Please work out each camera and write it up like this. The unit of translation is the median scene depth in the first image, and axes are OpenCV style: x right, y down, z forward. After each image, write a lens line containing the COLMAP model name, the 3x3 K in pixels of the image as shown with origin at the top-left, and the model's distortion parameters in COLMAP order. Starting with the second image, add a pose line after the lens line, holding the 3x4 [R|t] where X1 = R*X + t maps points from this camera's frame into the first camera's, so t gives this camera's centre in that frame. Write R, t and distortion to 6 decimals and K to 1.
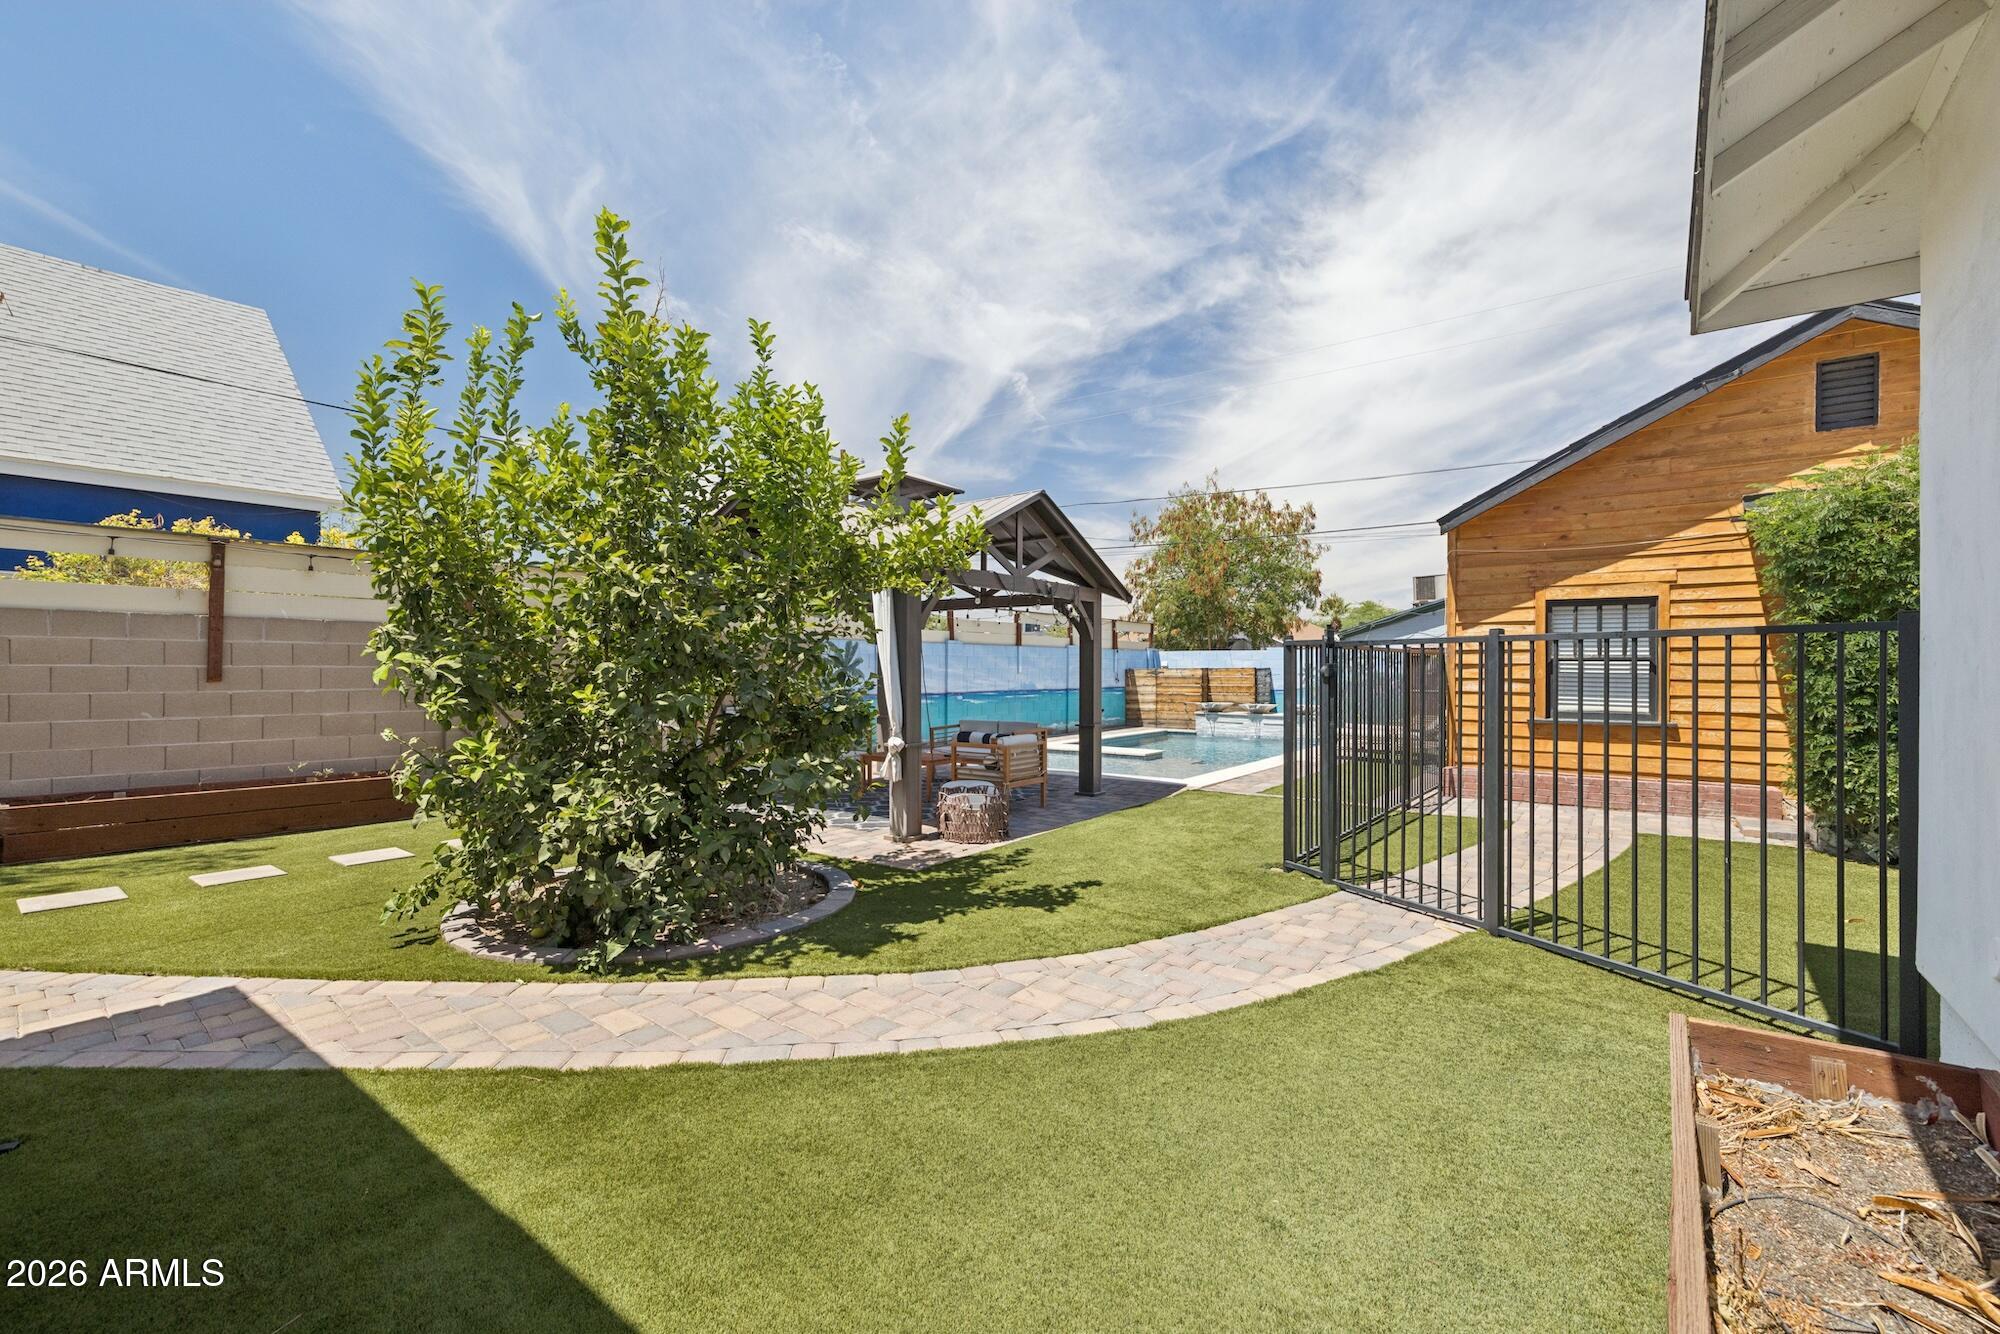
lens RADIAL K [[842.9, 0, 996.1], [0, 842.9, 675.5], [0, 0, 1]] dist [0.000012, 0.000316]
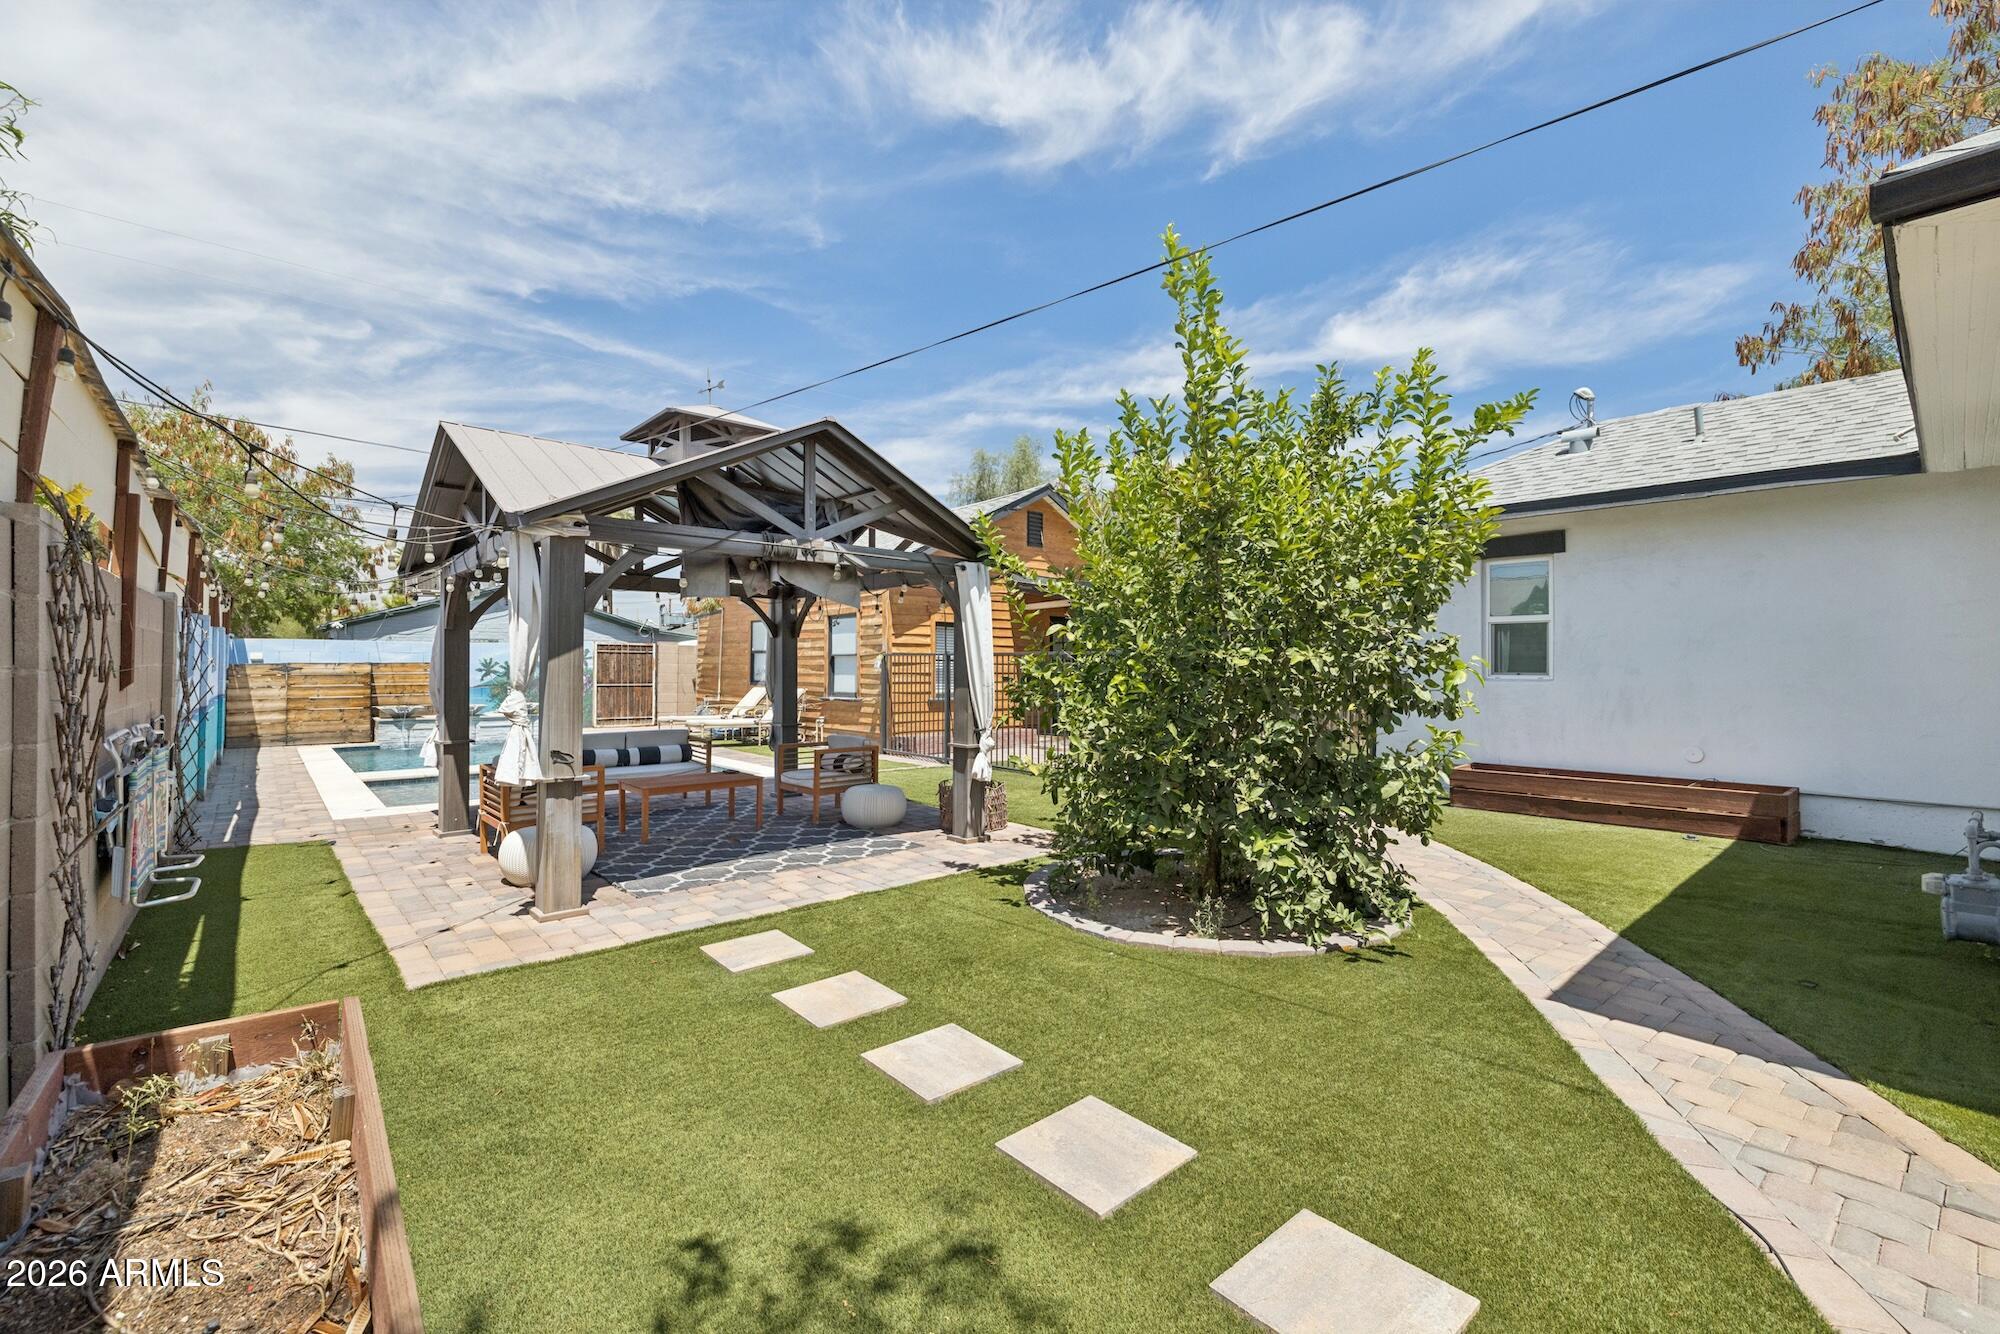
lens RADIAL K [[842.9, 0, 979.5], [0, 842.9, 625.0], [0, 0, 1]] dist [0.000012, 0.000316]
pose [[0.205168, 0.044546, 0.977712, -1.771778], [0.004238, 0.998914, -0.046401, -0.023442], [-0.978718, 0.013663, 0.204757, 1.261936]]
